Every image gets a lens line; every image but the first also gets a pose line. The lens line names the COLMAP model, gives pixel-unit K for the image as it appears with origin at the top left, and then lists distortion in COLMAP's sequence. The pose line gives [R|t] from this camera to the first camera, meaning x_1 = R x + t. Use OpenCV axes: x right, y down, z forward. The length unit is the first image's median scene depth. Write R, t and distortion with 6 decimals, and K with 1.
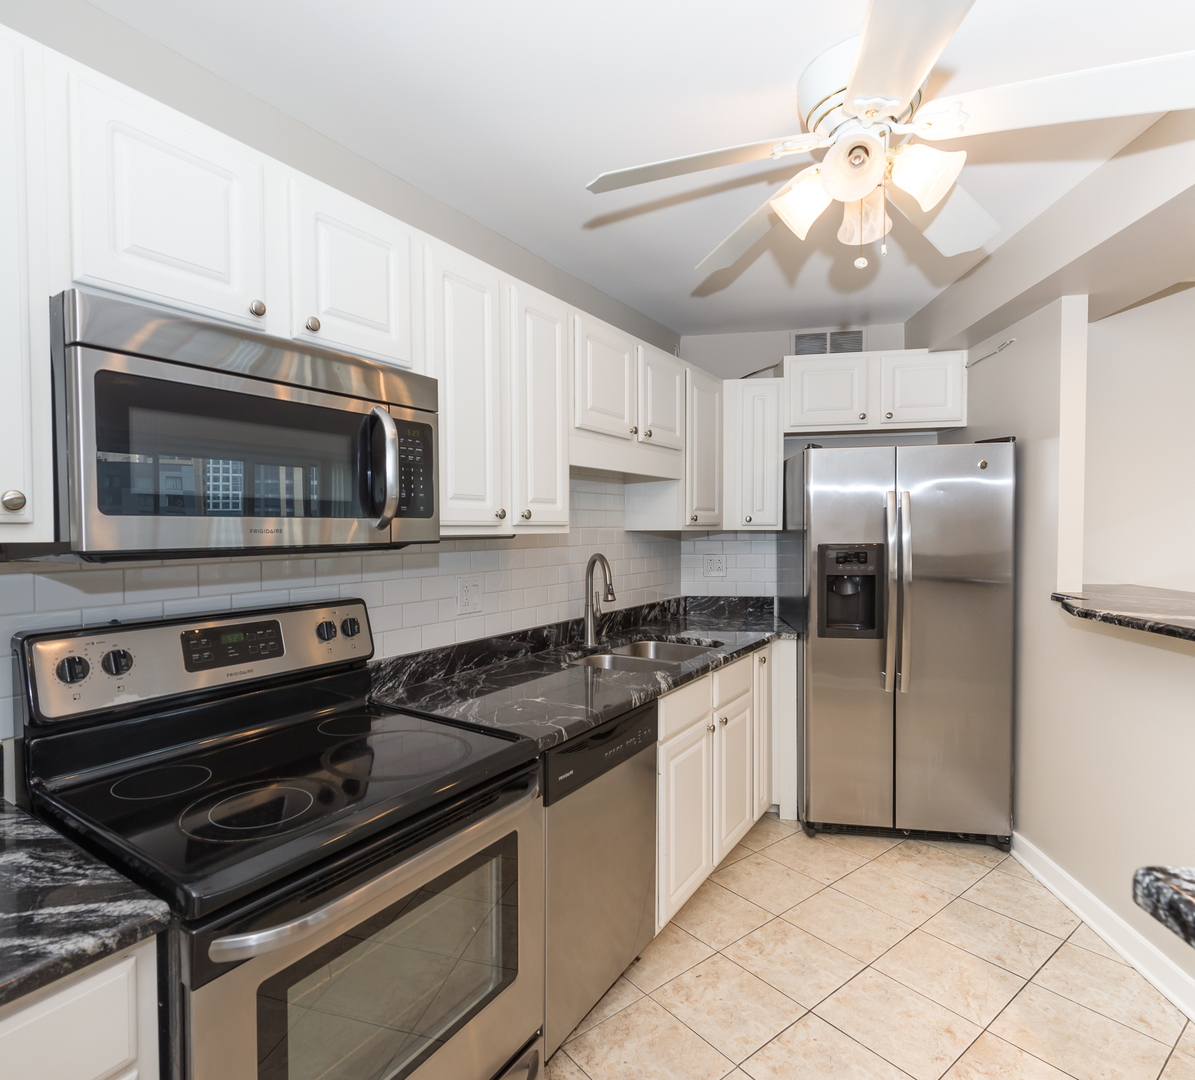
lens RADIAL K [[651.3, 0, 540.9], [0, 651.3, 543.9], [0, 0, 1]] dist [0.002316, -0.001124]
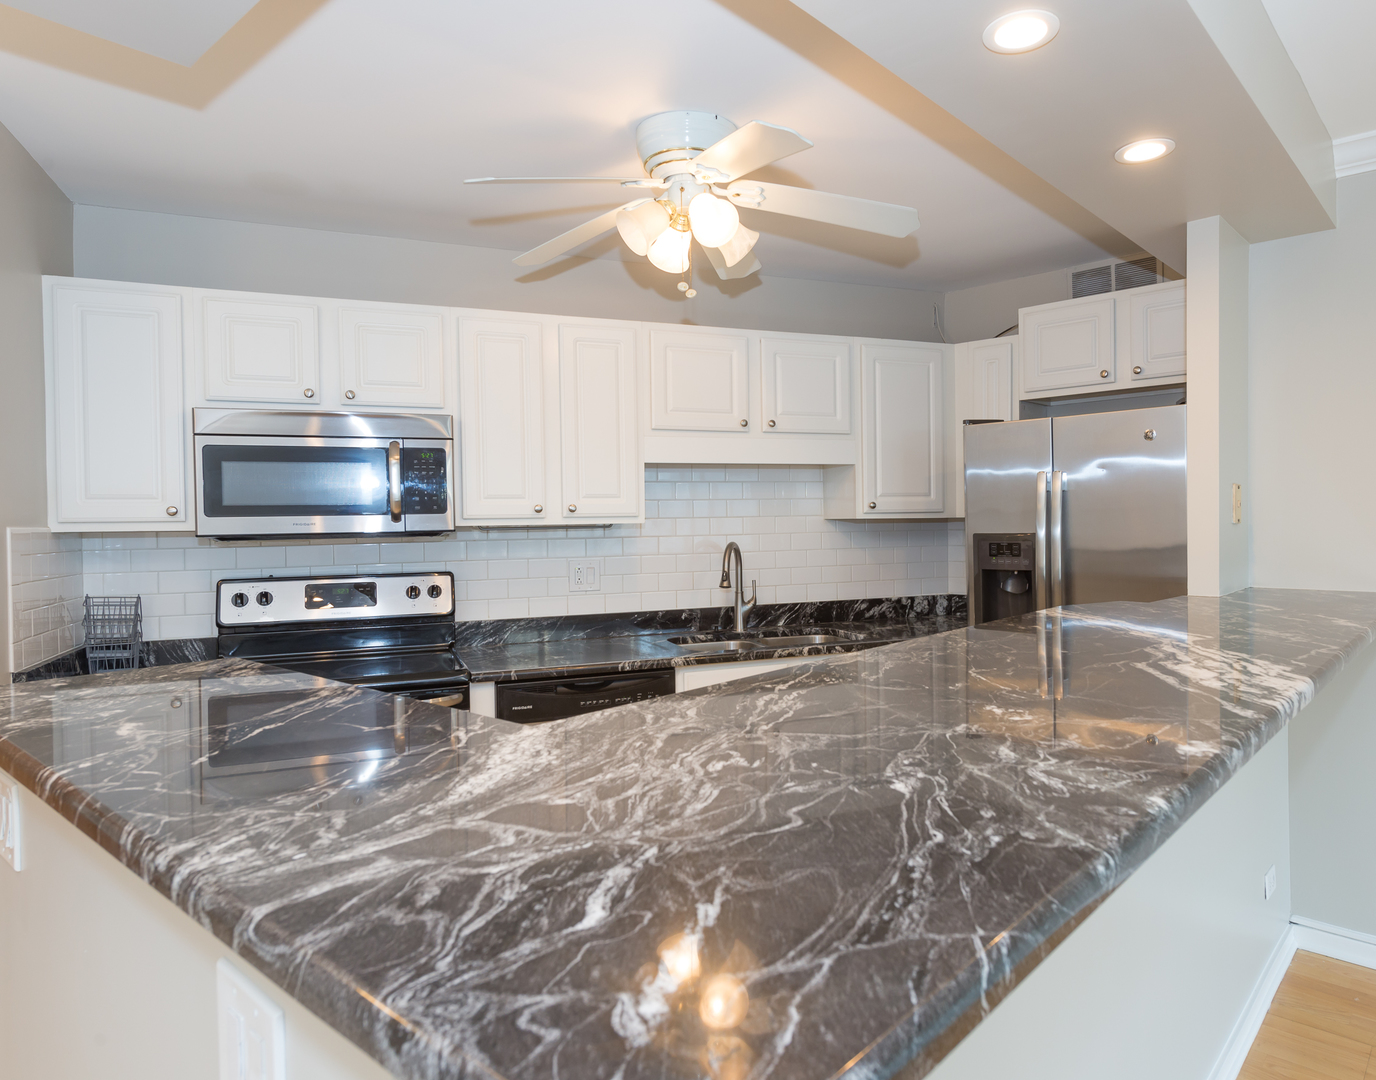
lens RADIAL K [[869.4, 0, 749.5], [0, 869.4, 532.8], [0, 0, 1]] dist [0.004123, -0.000600]
pose [[0.856841, 0.002896, -0.515573, 0.827792], [-0.003104, 0.999995, 0.000459, -0.000663], [0.515572, 0.001206, 0.856846, -0.168253]]
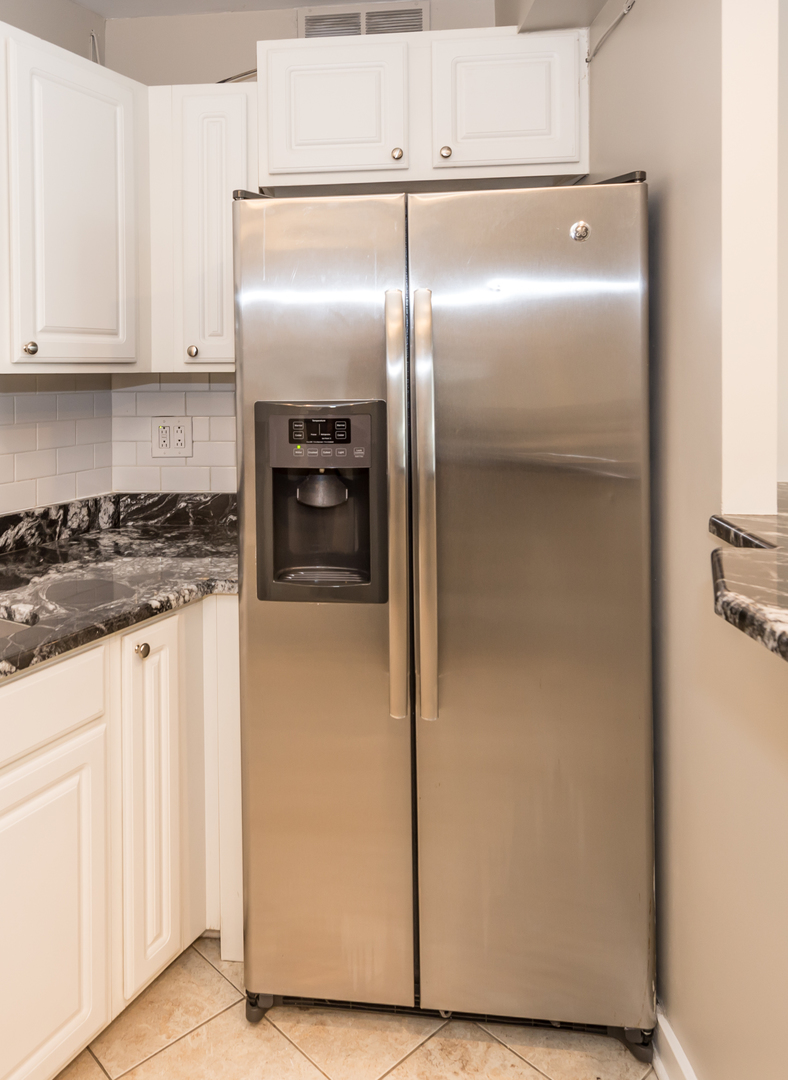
lens RADIAL K [[810.1, 0, 258.1], [0, 810.1, 377.8], [0, 0, 1]] dist [0.007402, 0.007320]
pose [[0.998054, -0.003890, 0.062230, 0.420487], [0.004679, 0.999911, -0.012531, -0.010708], [-0.062175, 0.012798, 0.997983, 0.444318]]
